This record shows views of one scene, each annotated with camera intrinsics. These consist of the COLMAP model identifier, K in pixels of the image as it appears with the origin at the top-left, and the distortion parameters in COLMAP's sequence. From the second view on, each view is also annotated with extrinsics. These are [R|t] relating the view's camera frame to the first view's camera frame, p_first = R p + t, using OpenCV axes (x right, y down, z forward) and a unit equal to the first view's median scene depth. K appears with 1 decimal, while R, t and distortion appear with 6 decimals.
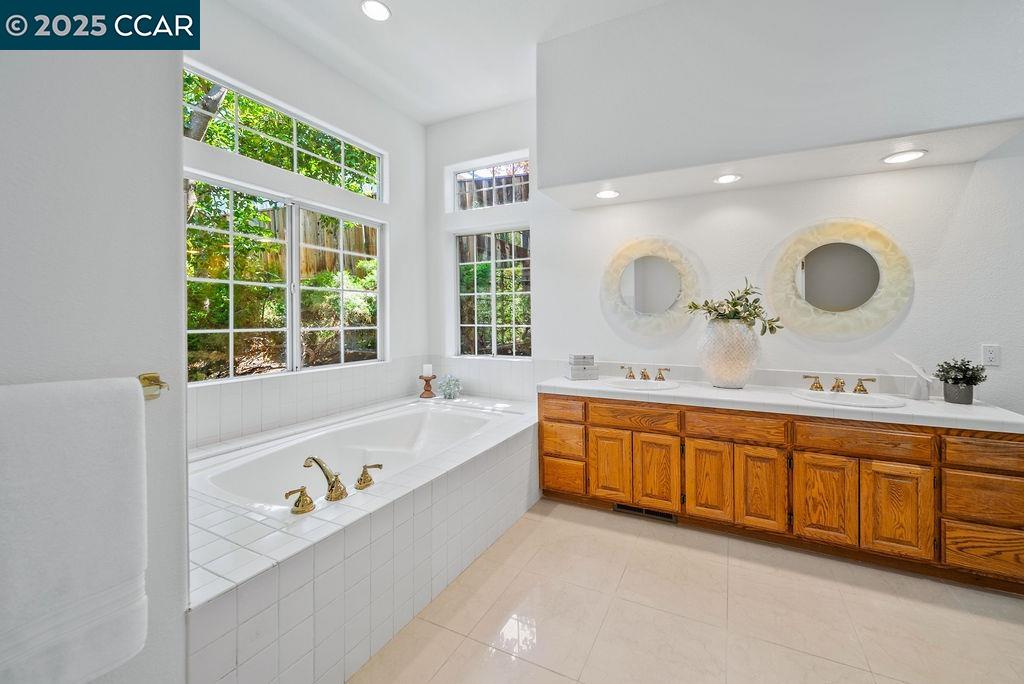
lens RADIAL K [[404.1, 0, 543.2], [0, 404.1, 315.6], [0, 0, 1]] dist [-0.002583, -0.001204]
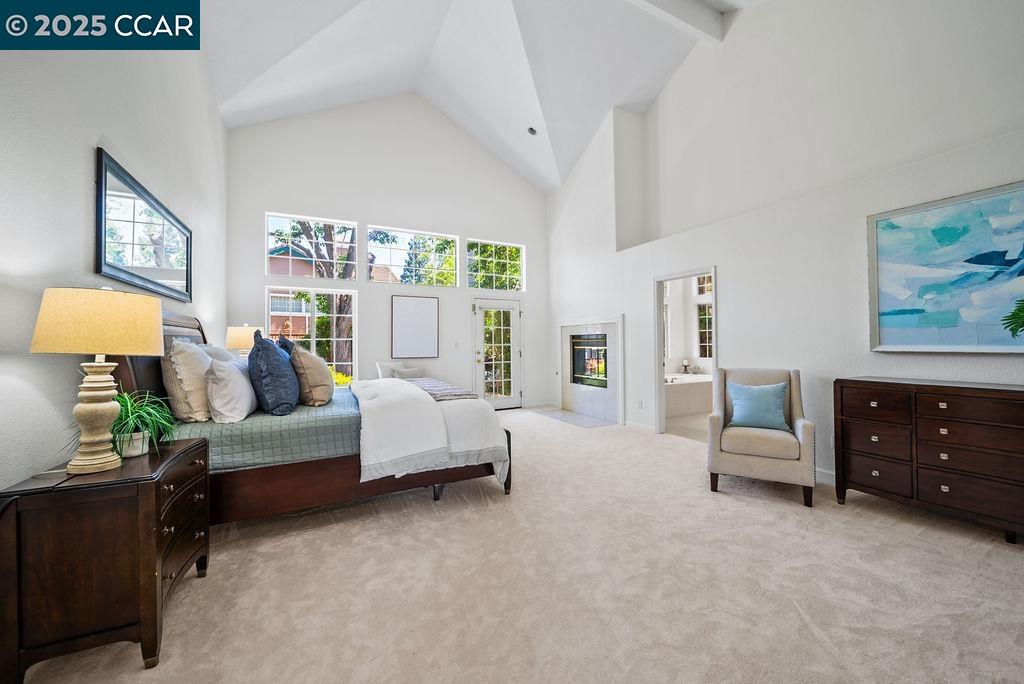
lens RADIAL K [[404.1, 0, 511.0], [0, 404.1, 335.2], [0, 0, 1]] dist [-0.002583, -0.001204]
pose [[0.791225, -0.010851, -0.611429, 0.389837], [0.009329, 0.999940, -0.005674, -0.026566], [0.611454, -0.001215, 0.791279, -1.644590]]
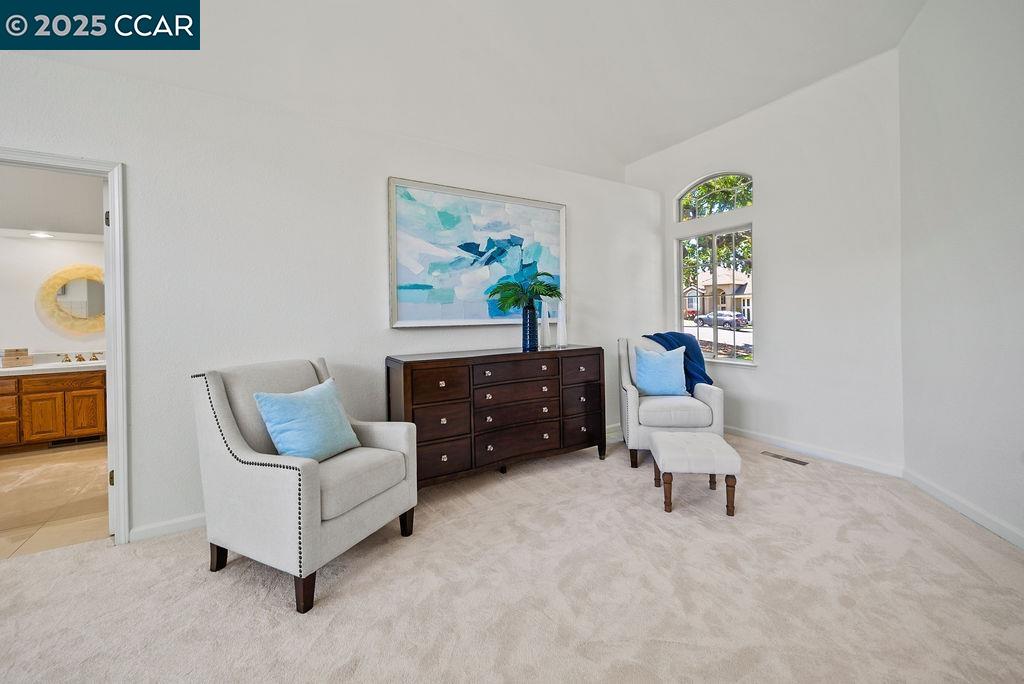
lens RADIAL K [[404.1, 0, 530.9], [0, 404.1, 312.9], [0, 0, 1]] dist [-0.002583, -0.001204]
pose [[0.527451, -0.004376, 0.849574, -0.116708], [0.003349, 0.999990, 0.003071, -0.019177], [-0.849579, 0.001225, 0.527460, -1.050498]]
